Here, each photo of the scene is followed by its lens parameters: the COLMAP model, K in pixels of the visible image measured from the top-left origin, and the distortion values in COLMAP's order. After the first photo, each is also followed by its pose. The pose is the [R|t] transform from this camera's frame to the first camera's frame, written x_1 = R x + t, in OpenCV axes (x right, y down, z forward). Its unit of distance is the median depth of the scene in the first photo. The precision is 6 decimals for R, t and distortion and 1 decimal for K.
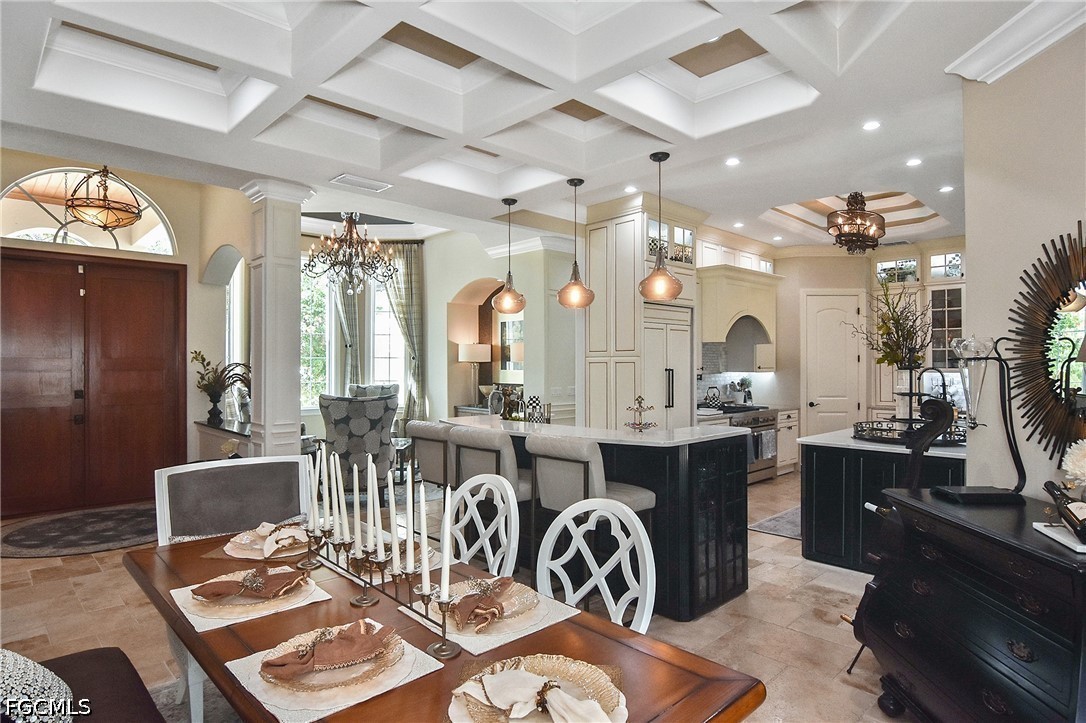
lens RADIAL K [[620.9, 0, 543.0], [0, 620.9, 361.5], [0, 0, 1]] dist [-0.005348, -0.000701]
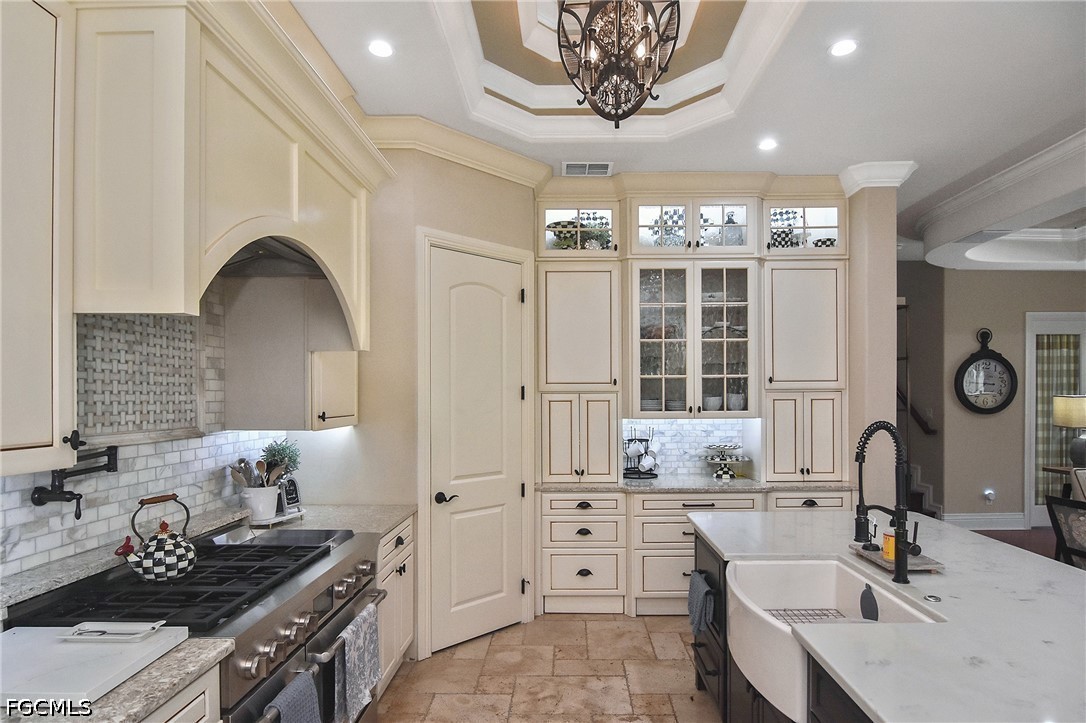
lens RADIAL K [[596.5, 0, 559.1], [0, 596.5, 397.2], [0, 0, 1]] dist [-0.021546, -0.001051]
pose [[0.718707, -0.001201, 0.695312, 0.203101], [-0.002269, 0.999989, 0.004073, -0.003282], [-0.695309, -0.004505, 0.718697, 0.642067]]
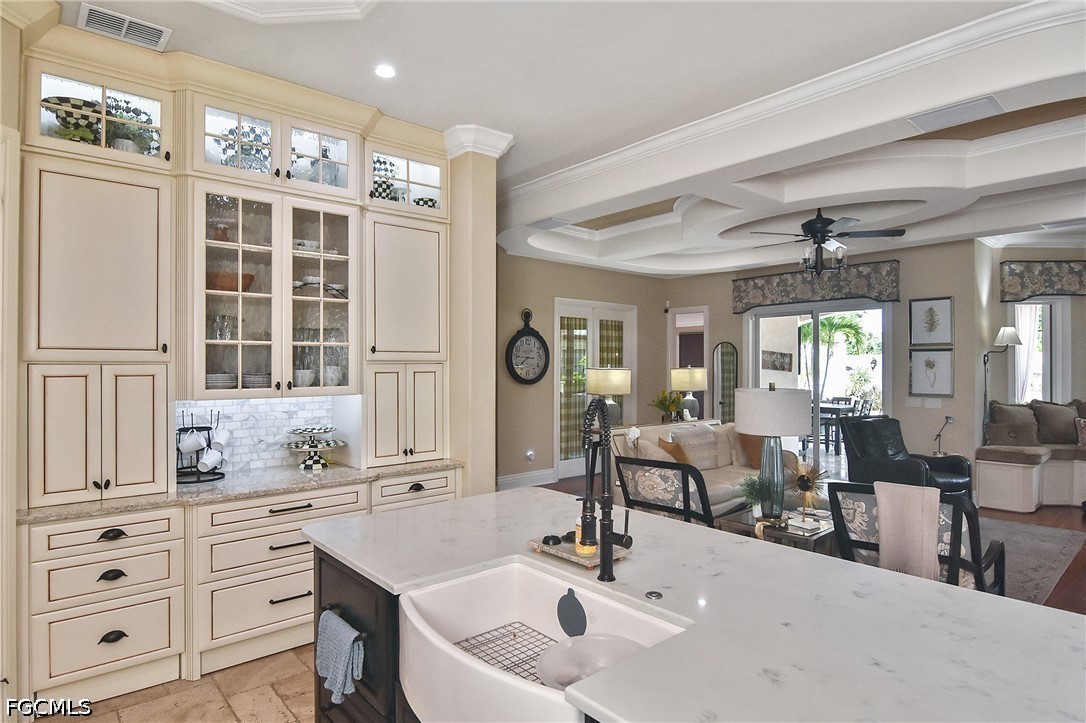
lens RADIAL K [[604.1, 0, 543.0], [0, 604.1, 361.5], [0, 0, 1]] dist [-0.018460, -0.001800]
pose [[0.071586, 0.011238, 0.997371, 0.252021], [-0.002786, 0.999935, -0.011067, -0.003053], [-0.997431, -0.001986, 0.071613, 0.724189]]
